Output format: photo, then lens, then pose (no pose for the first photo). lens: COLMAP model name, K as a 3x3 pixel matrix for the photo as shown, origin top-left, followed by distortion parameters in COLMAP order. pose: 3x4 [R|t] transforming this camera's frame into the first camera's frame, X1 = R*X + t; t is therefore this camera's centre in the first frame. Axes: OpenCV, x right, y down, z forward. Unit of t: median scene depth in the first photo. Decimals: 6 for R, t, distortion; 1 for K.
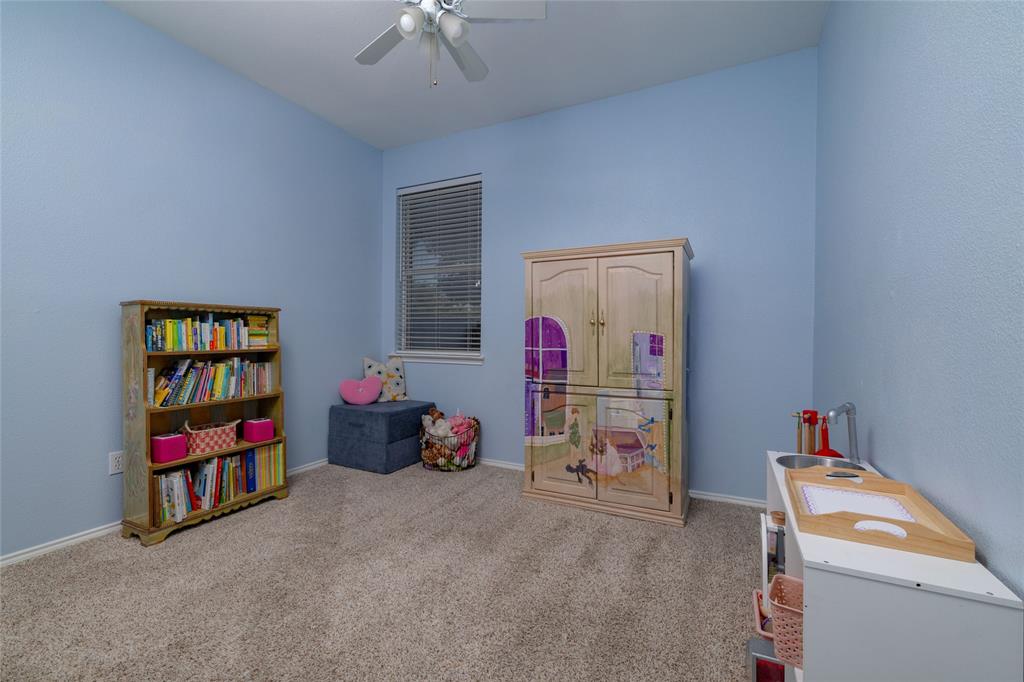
lens RADIAL K [[445.0, 0, 511.0], [0, 445.0, 340.2], [0, 0, 1]] dist [-0.002889, 0.001509]
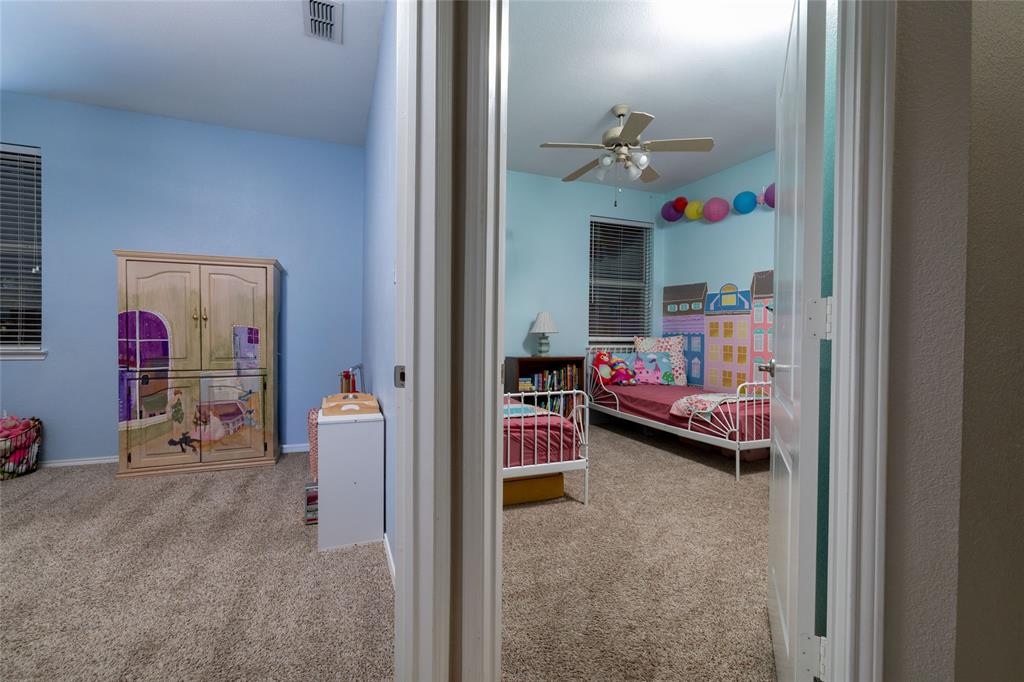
lens RADIAL K [[445.0, 0, 511.6], [0, 445.0, 339.3], [0, 0, 1]] dist [-0.002889, 0.001509]
pose [[0.671474, -0.010267, 0.740957, -0.134928], [0.000342, 0.999908, 0.013545, 0.003365], [-0.741028, -0.008841, 0.671416, -0.448769]]
